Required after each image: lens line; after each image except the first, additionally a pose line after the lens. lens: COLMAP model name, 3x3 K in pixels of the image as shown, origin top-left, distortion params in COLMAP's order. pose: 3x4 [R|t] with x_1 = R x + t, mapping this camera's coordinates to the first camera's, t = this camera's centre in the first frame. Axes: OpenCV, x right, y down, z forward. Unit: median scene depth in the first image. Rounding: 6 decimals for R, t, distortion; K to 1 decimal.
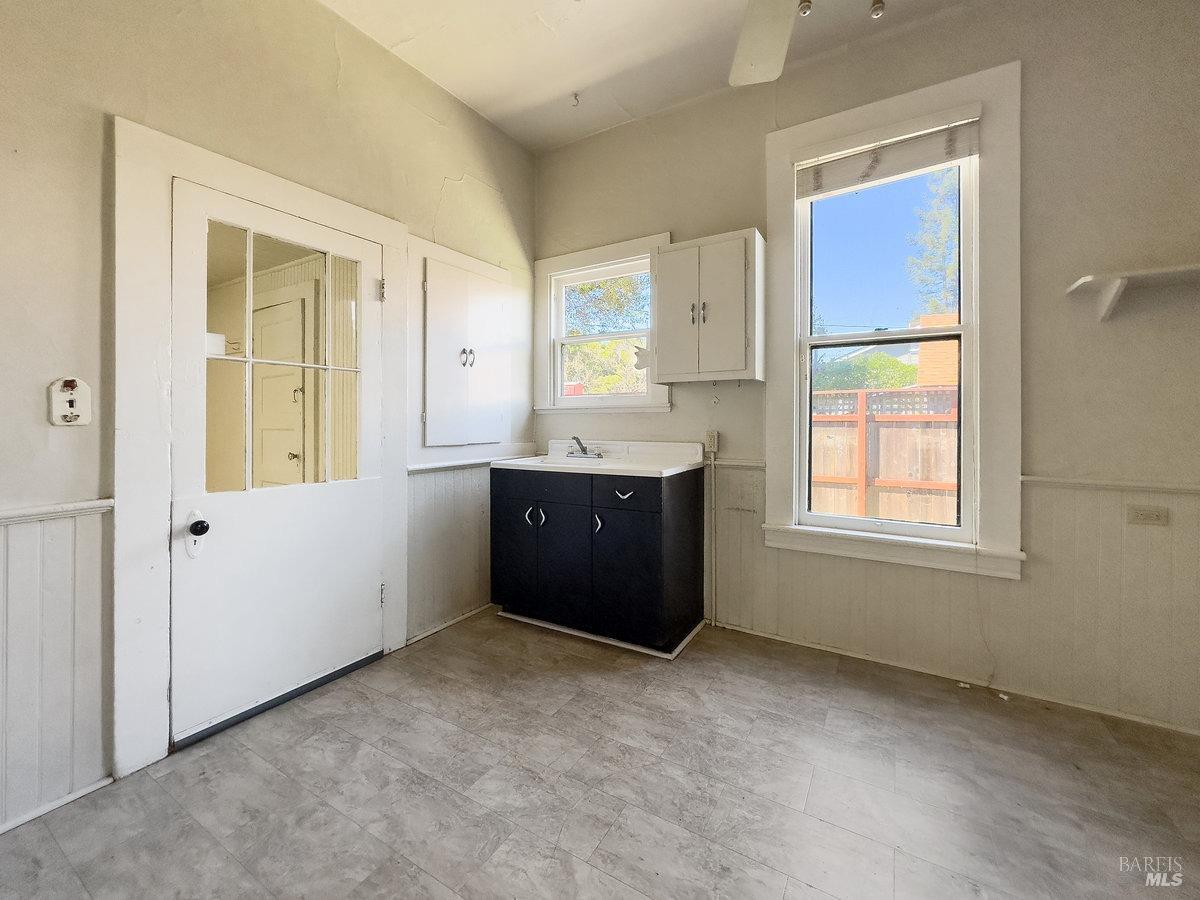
lens RADIAL K [[483.4, 0, 598.8], [0, 483.4, 436.8], [0, 0, 1]] dist [-0.000949, -0.000030]
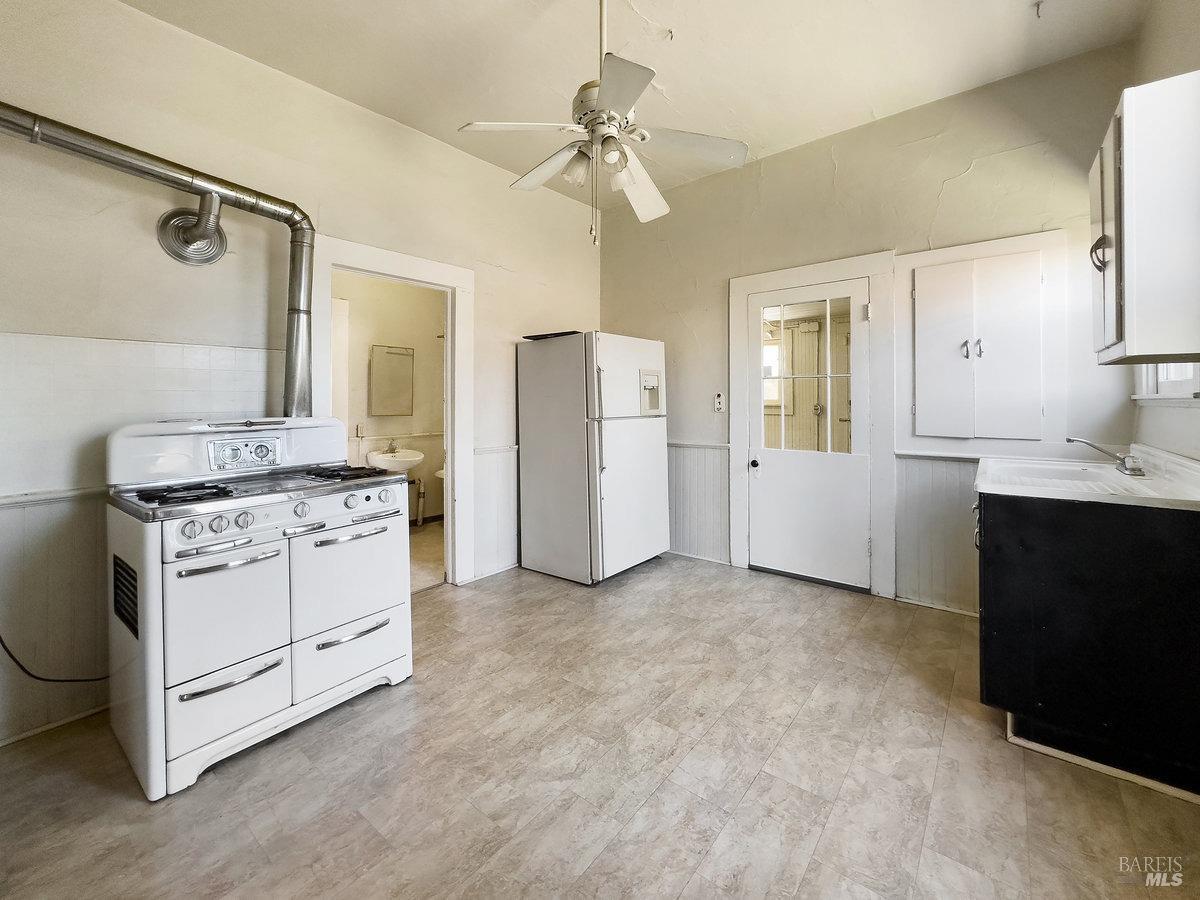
lens RADIAL K [[483.4, 0, 598.8], [0, 483.4, 436.8], [0, 0, 1]] dist [-0.000949, -0.000030]
pose [[-0.122319, 0.078002, -0.989421, 1.183611], [-0.027524, 0.996257, 0.081943, -0.067802], [0.992109, 0.037256, -0.119714, 0.558716]]
